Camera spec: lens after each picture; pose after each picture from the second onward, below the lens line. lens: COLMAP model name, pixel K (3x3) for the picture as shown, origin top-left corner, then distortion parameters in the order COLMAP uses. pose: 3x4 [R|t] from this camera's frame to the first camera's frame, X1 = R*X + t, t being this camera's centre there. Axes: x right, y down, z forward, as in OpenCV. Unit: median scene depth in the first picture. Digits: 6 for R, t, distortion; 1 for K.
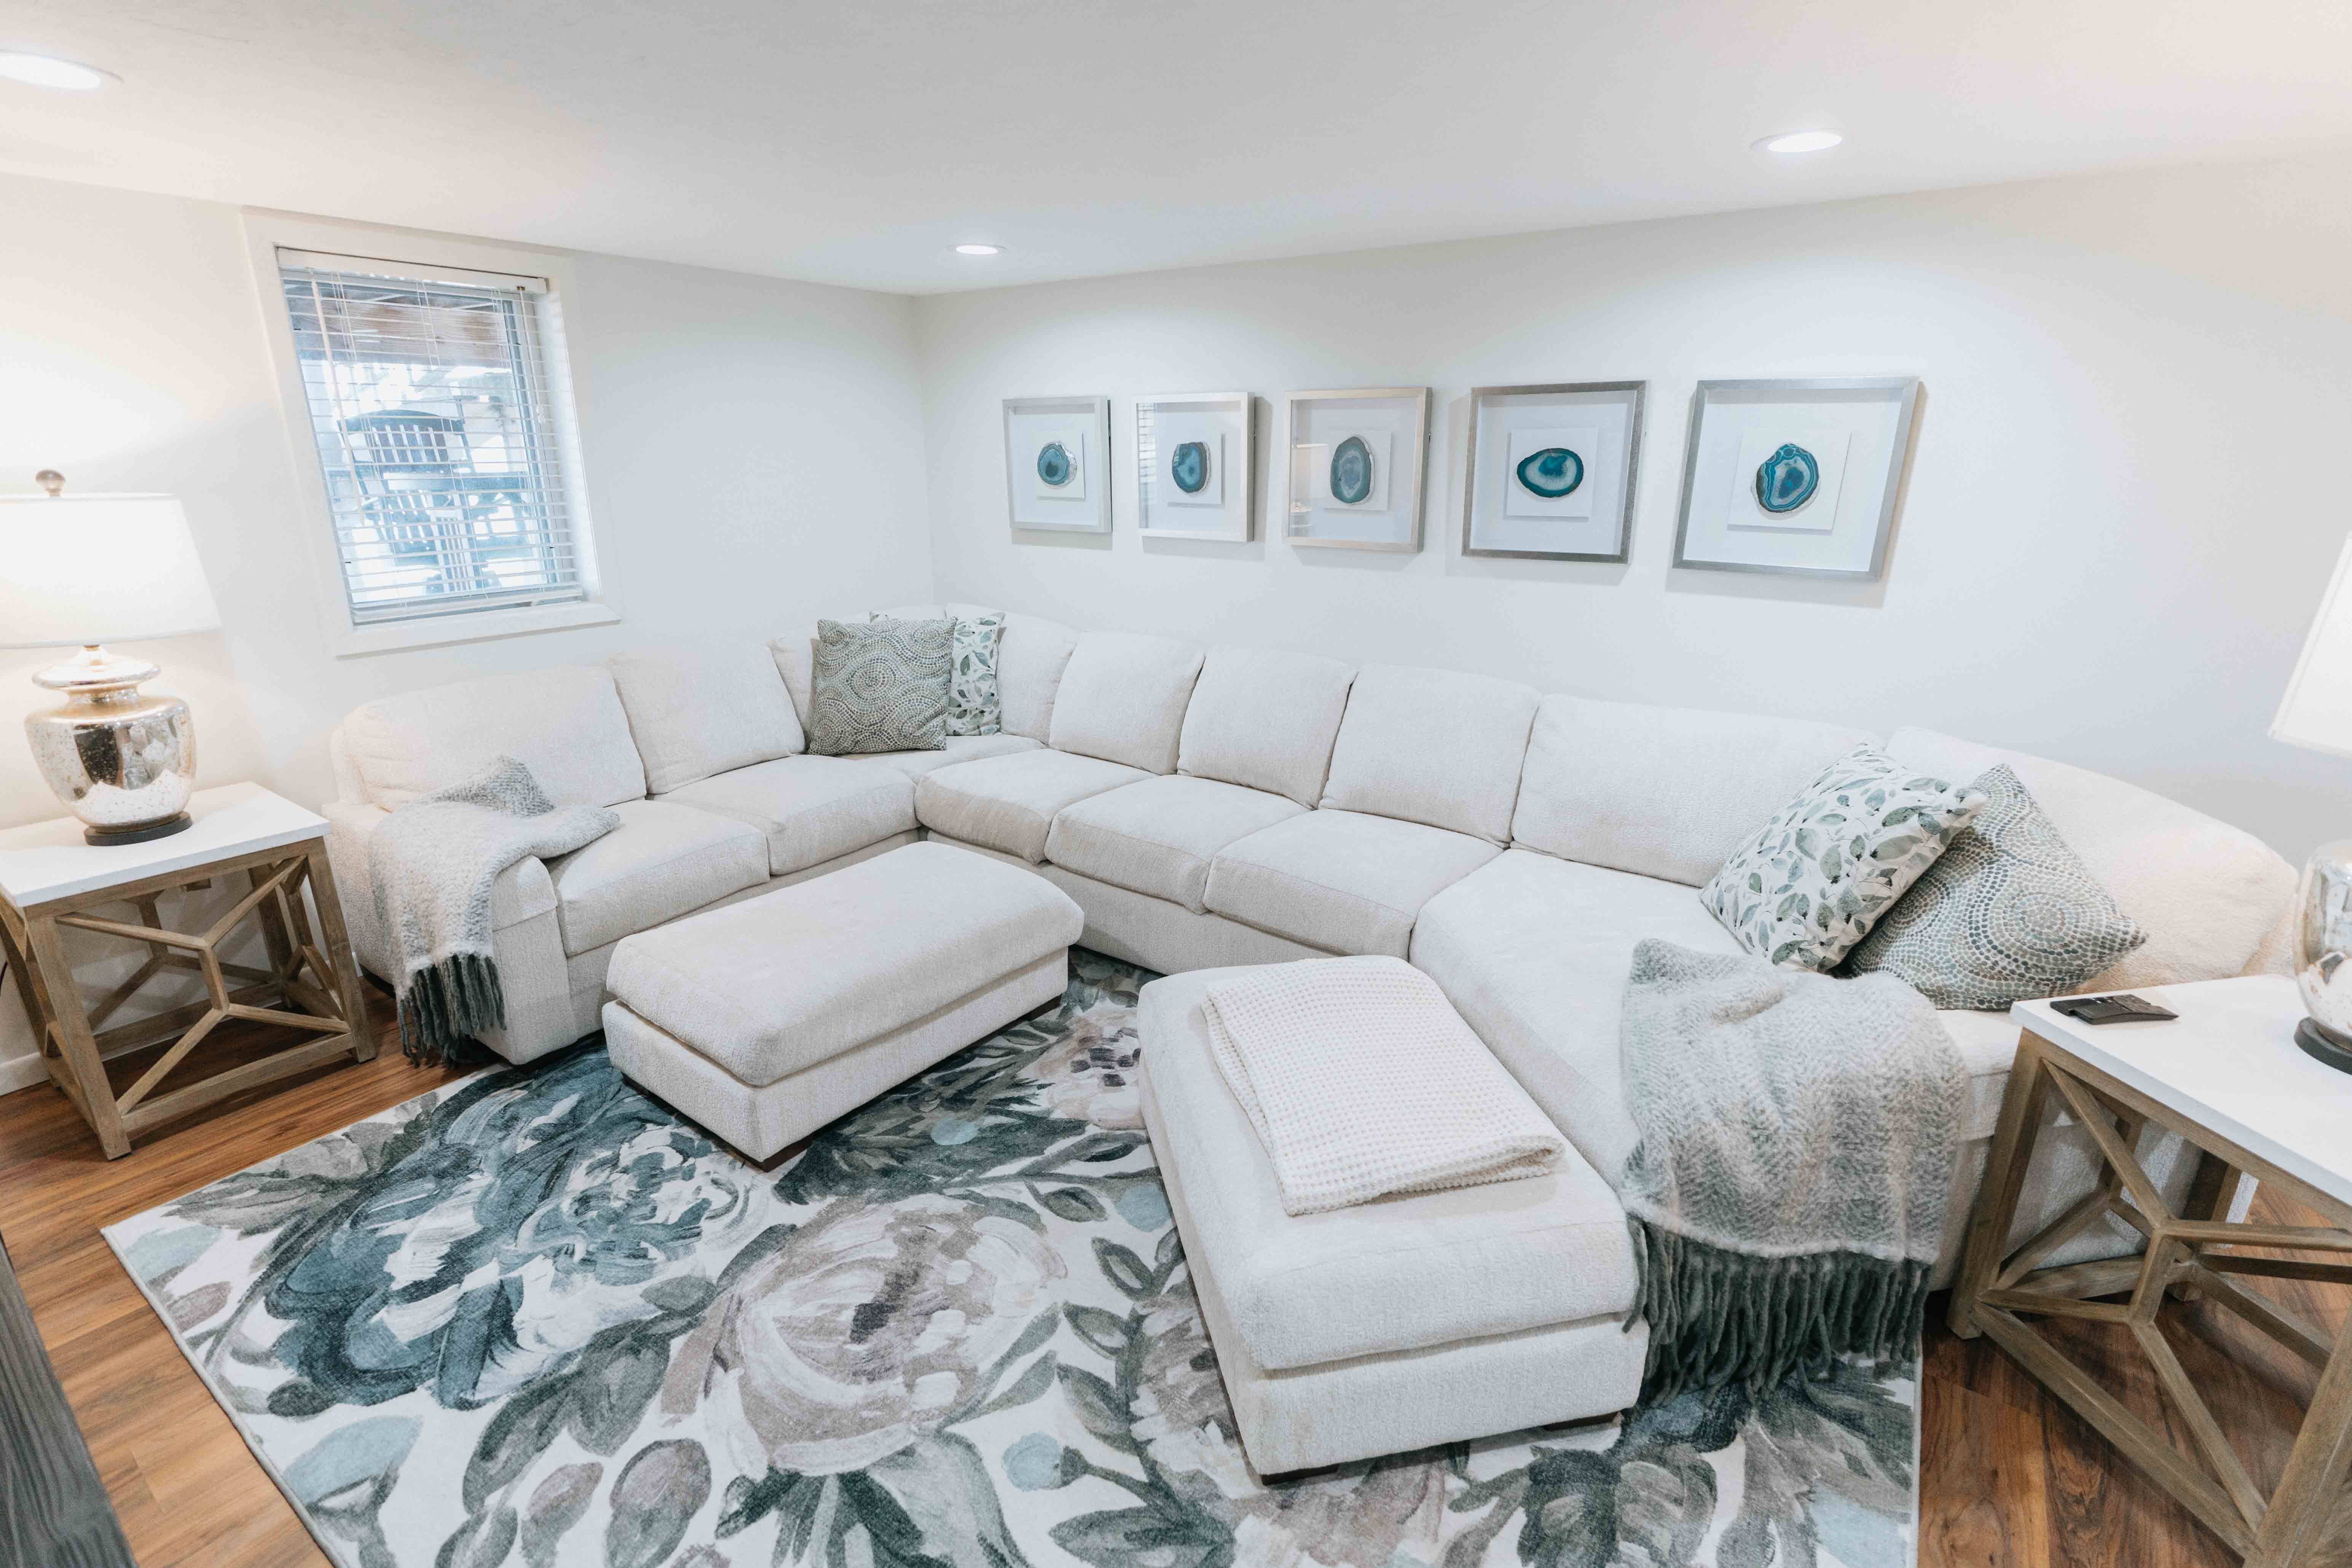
lens RADIAL K [[1079.1, 0, 1166.0], [0, 1079.1, 776.4], [0, 0, 1]] dist [-0.008717, 0.001526]
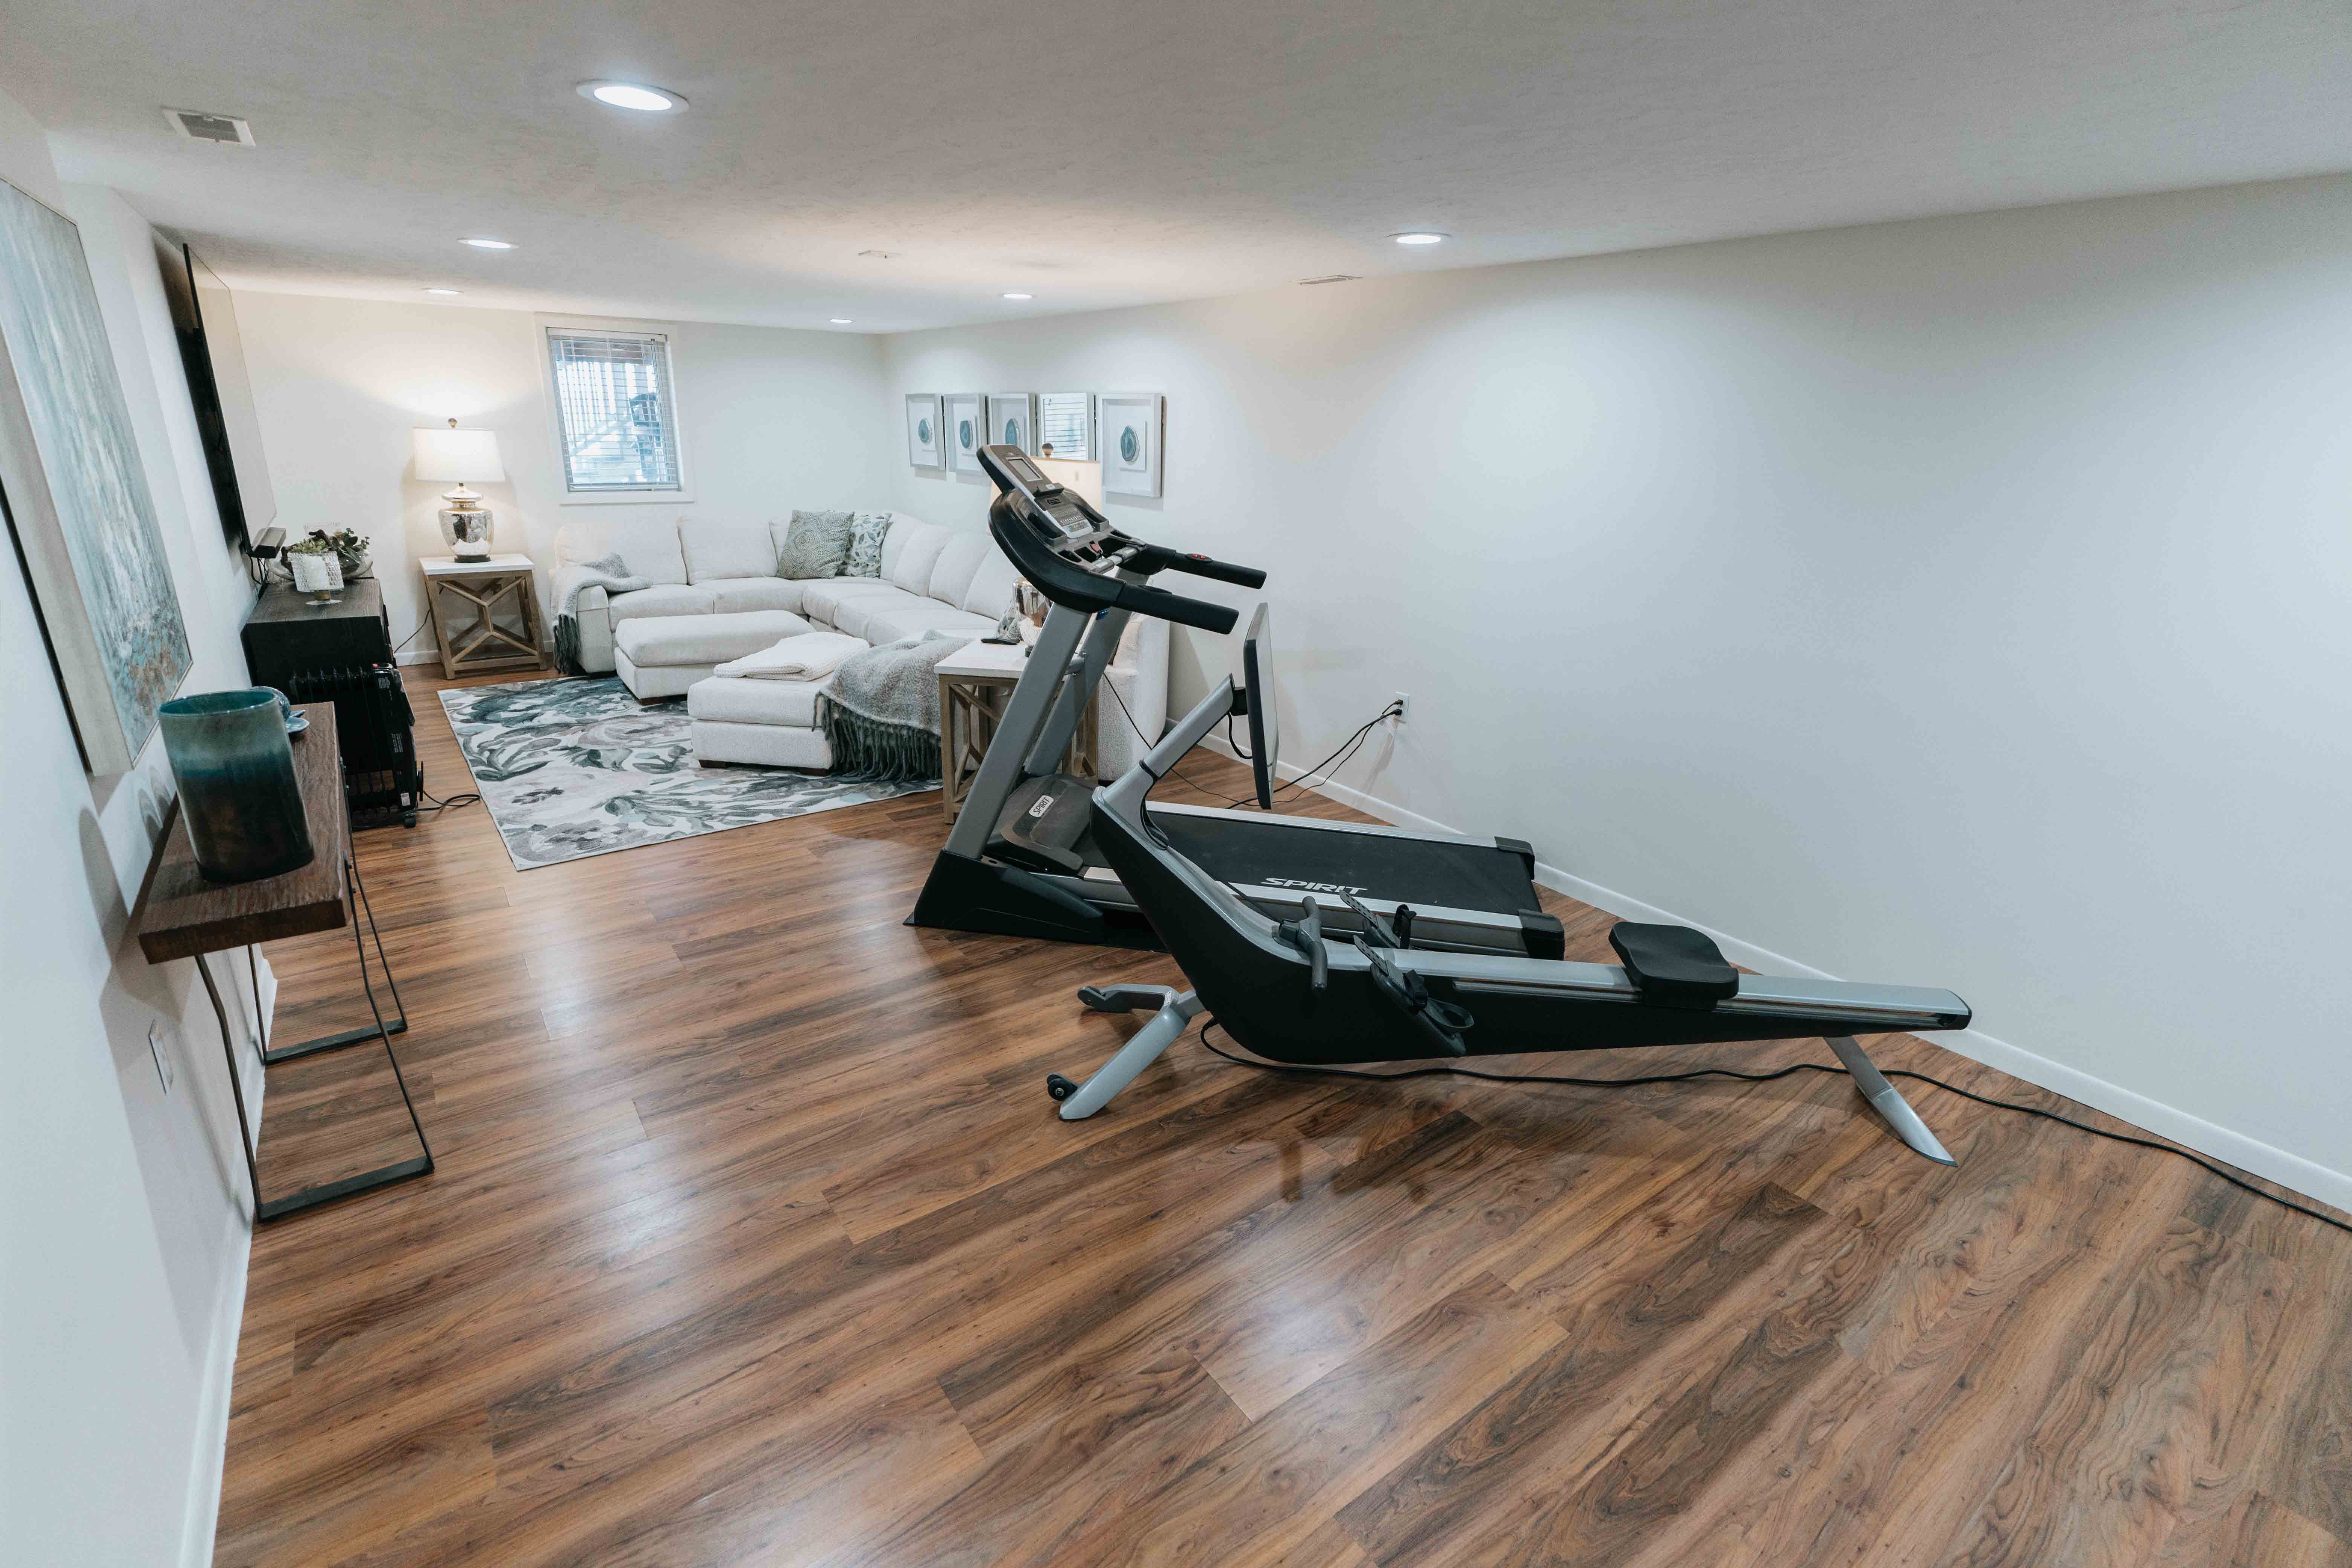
lens RADIAL K [[1079.1, 0, 1177.2], [0, 1079.1, 787.8], [0, 0, 1]] dist [-0.008717, 0.001526]
pose [[0.948716, 0.124276, -0.290678, 1.653655], [-0.117752, 0.992241, 0.039902, 0.327808], [0.293381, -0.003628, 0.955989, -1.098113]]
